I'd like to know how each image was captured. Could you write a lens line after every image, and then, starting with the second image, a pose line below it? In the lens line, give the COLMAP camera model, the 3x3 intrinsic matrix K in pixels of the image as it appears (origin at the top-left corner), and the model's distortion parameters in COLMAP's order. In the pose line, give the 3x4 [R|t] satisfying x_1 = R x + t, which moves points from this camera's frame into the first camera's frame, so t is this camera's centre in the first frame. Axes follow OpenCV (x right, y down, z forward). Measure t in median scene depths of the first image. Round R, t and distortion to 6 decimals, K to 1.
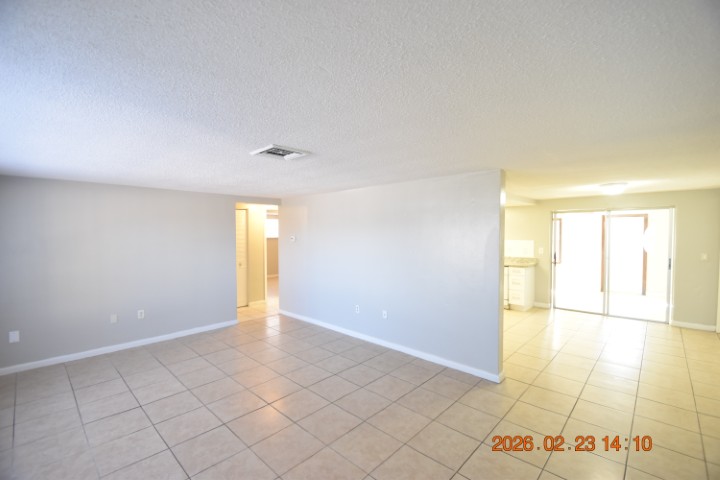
lens RADIAL K [[315.8, 0, 358.3], [0, 315.8, 243.4], [0, 0, 1]] dist [0.002478, -0.007036]
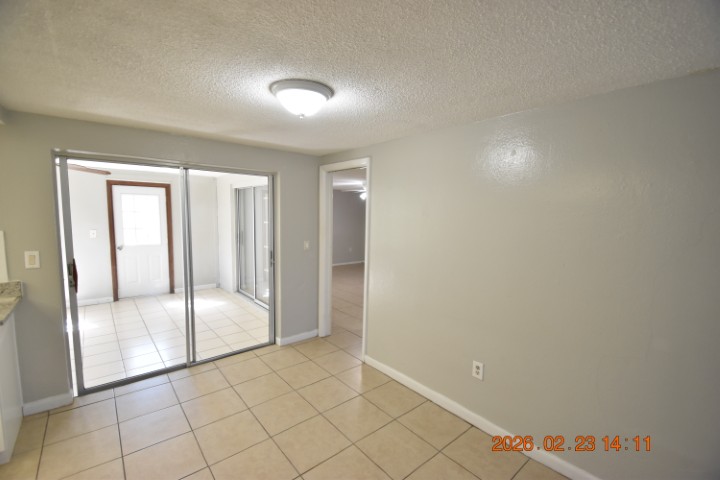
lens RADIAL K [[315.8, 0, 358.3], [0, 315.8, 243.4], [0, 0, 1]] dist [0.002478, -0.007036]
pose [[0.107314, -0.089374, 0.990200, 0.295168], [0.015495, 0.995981, 0.088216, -0.022028], [-0.994104, 0.005876, 0.108267, 0.650698]]
